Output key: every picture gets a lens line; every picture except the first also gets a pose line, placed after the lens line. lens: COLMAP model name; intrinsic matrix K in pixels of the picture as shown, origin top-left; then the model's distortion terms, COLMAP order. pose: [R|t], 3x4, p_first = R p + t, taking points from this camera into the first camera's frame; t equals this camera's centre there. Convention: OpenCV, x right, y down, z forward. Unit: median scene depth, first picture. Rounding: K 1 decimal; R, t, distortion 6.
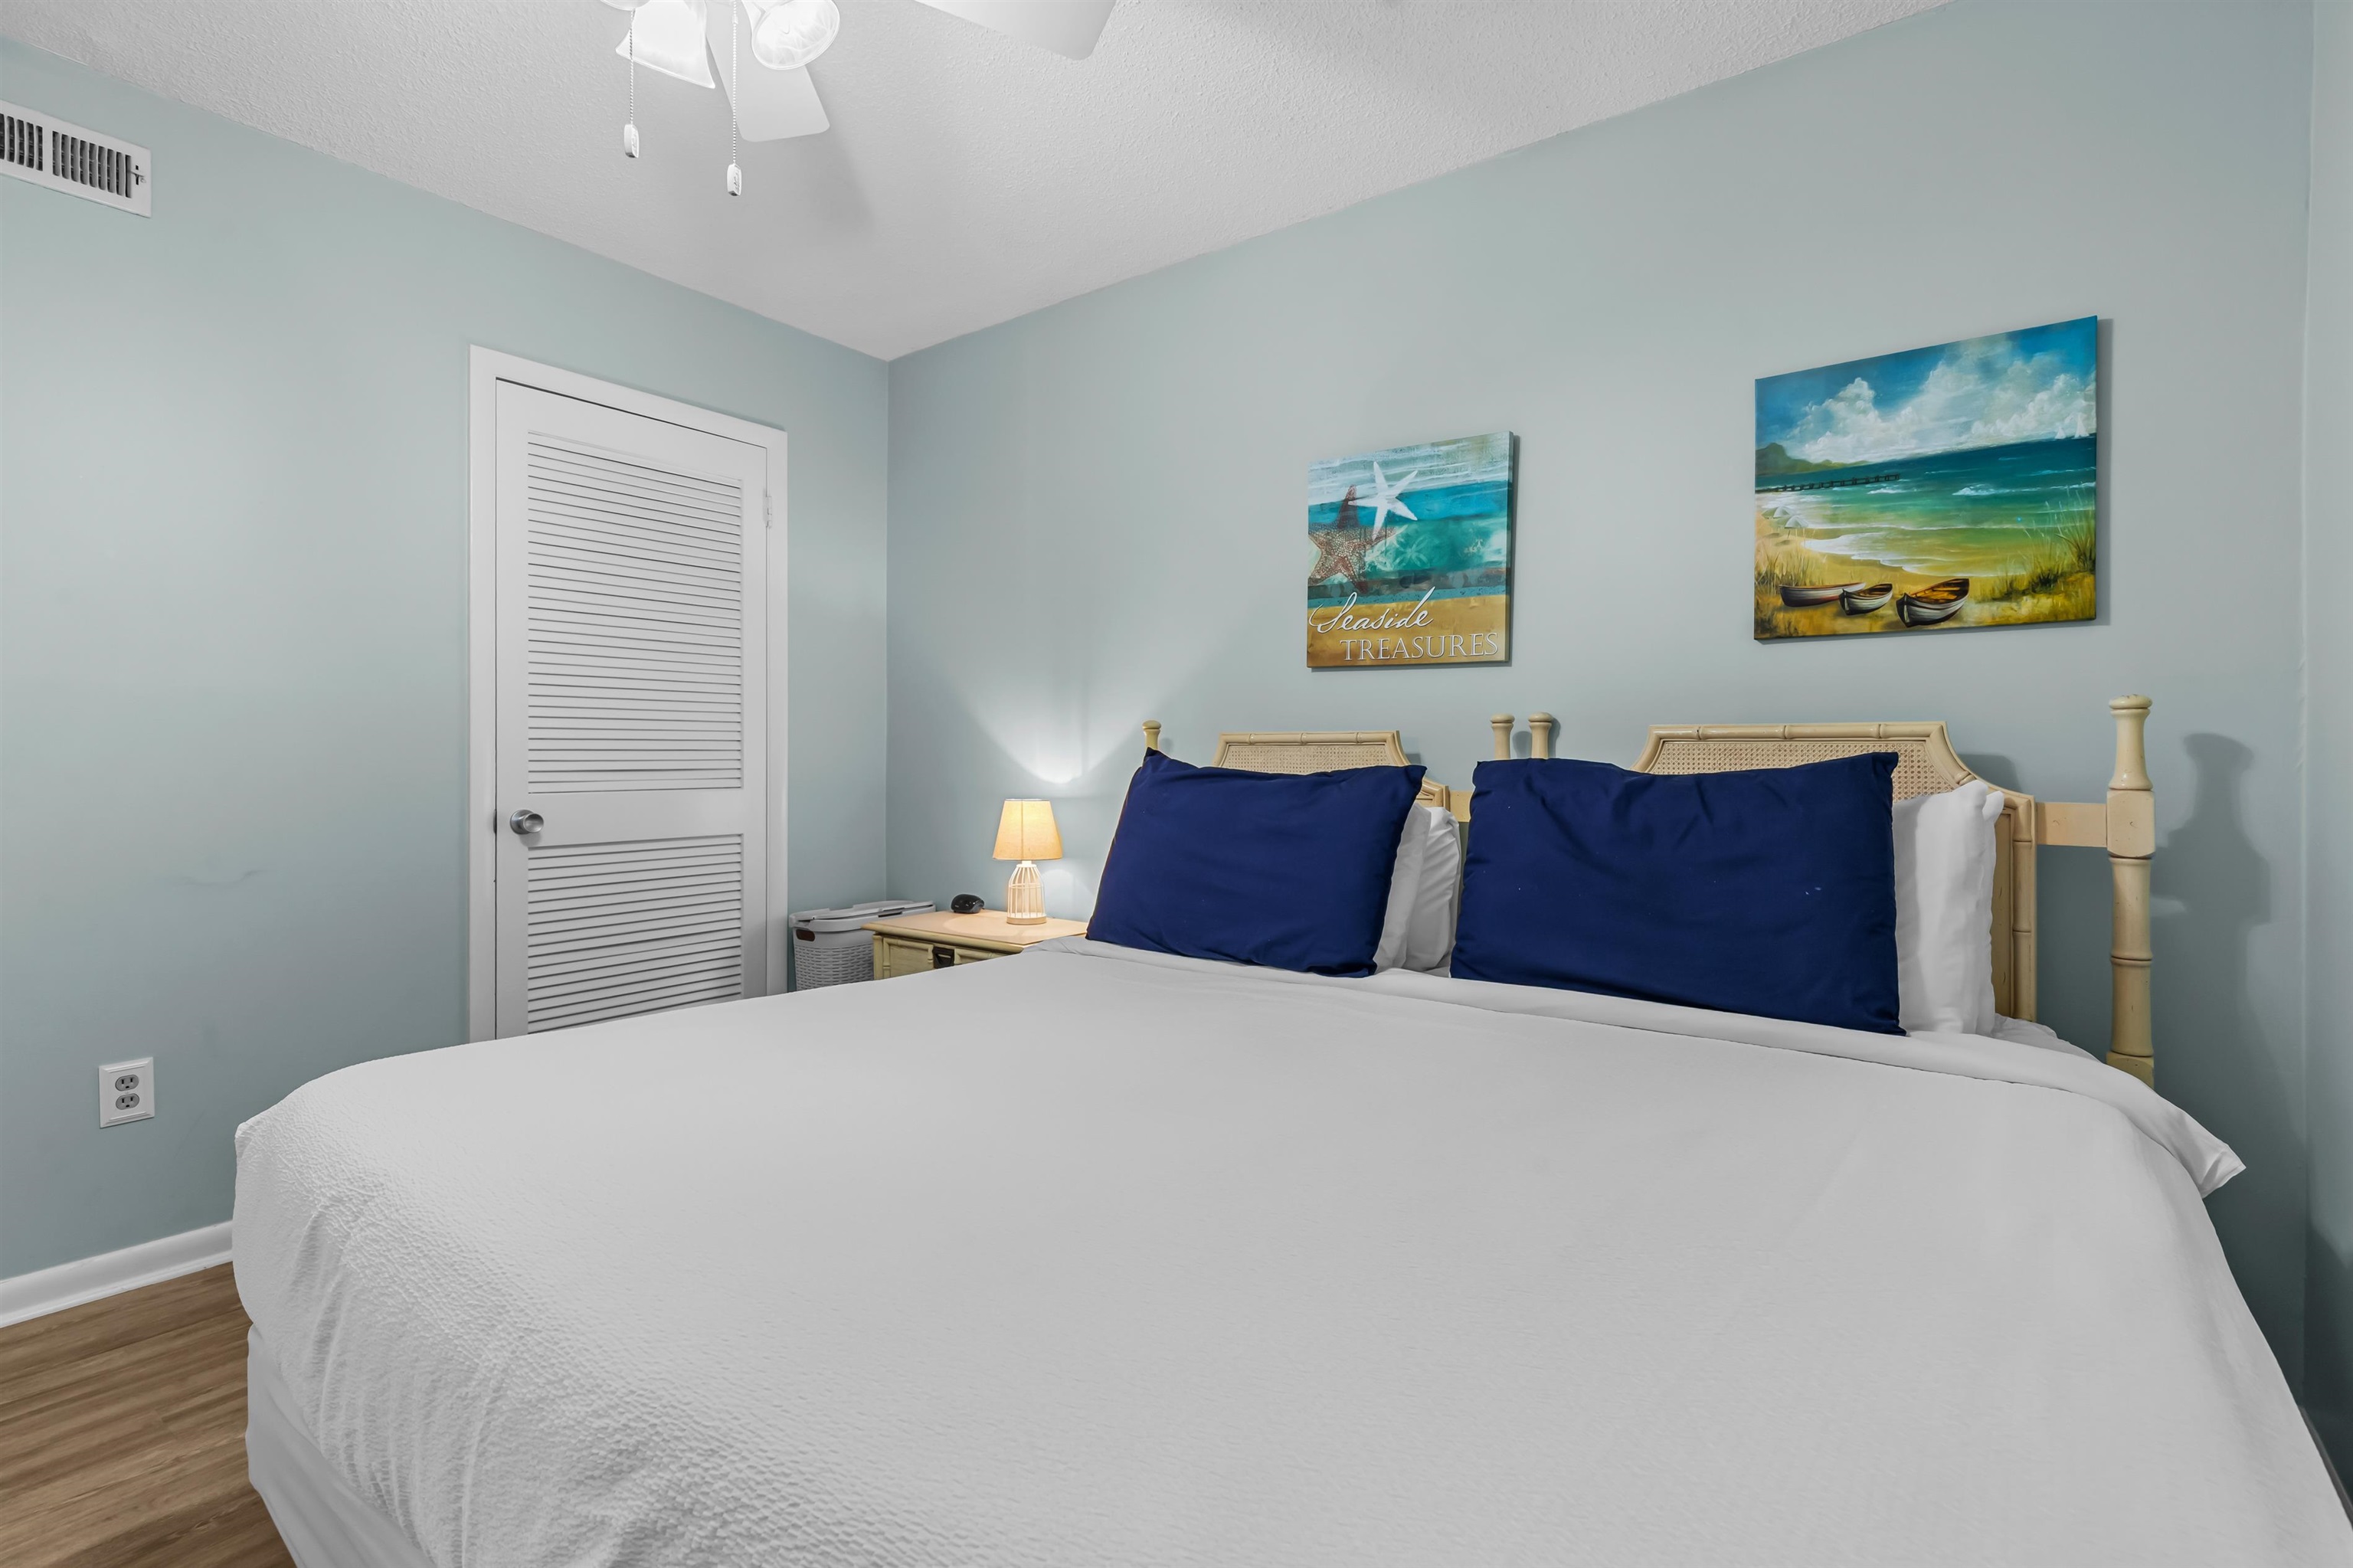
lens RADIAL K [[1090.8, 0, 1168.7], [0, 1090.8, 764.3], [0, 0, 1]] dist [0.000899, -0.000180]
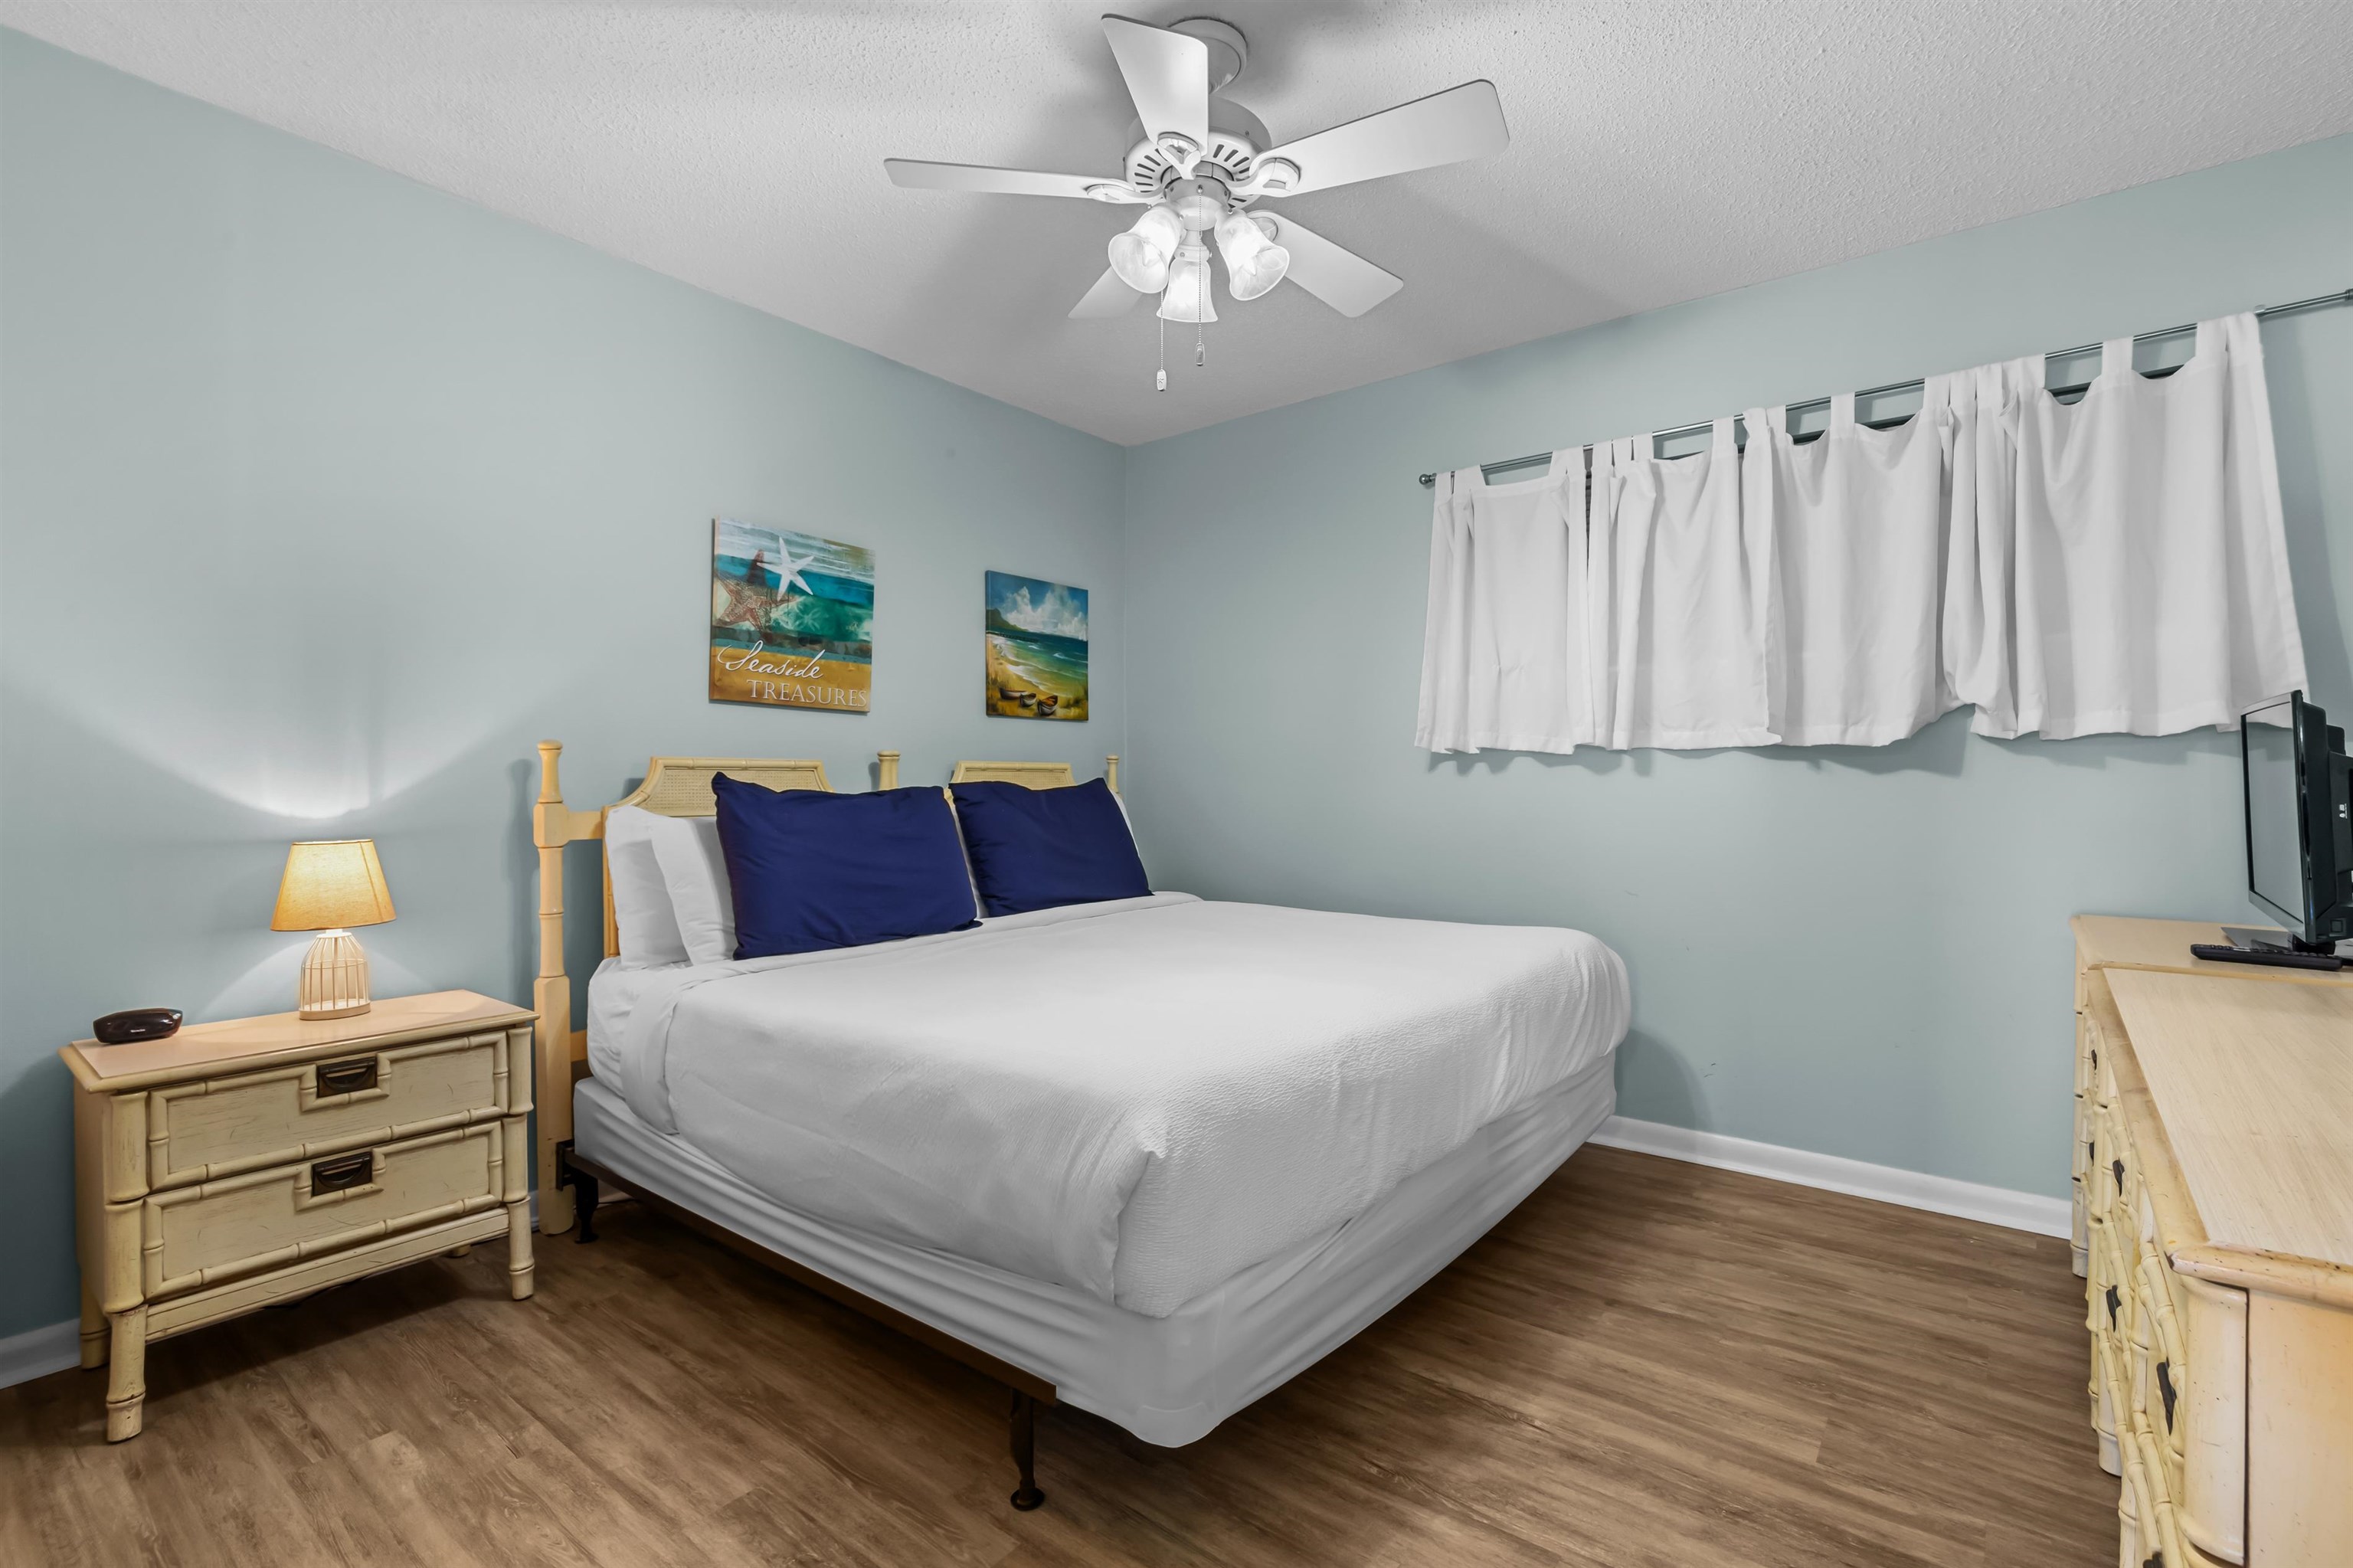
lens RADIAL K [[1069.5, 0, 1177.9], [0, 1069.5, 794.7], [0, 0, 1]] dist [0.002269, -0.000250]
pose [[0.013504, -0.013795, 0.999814, -1.016963], [0.009015, 0.999866, 0.013673, -0.002989], [-0.999868, 0.008829, 0.013626, 0.553281]]
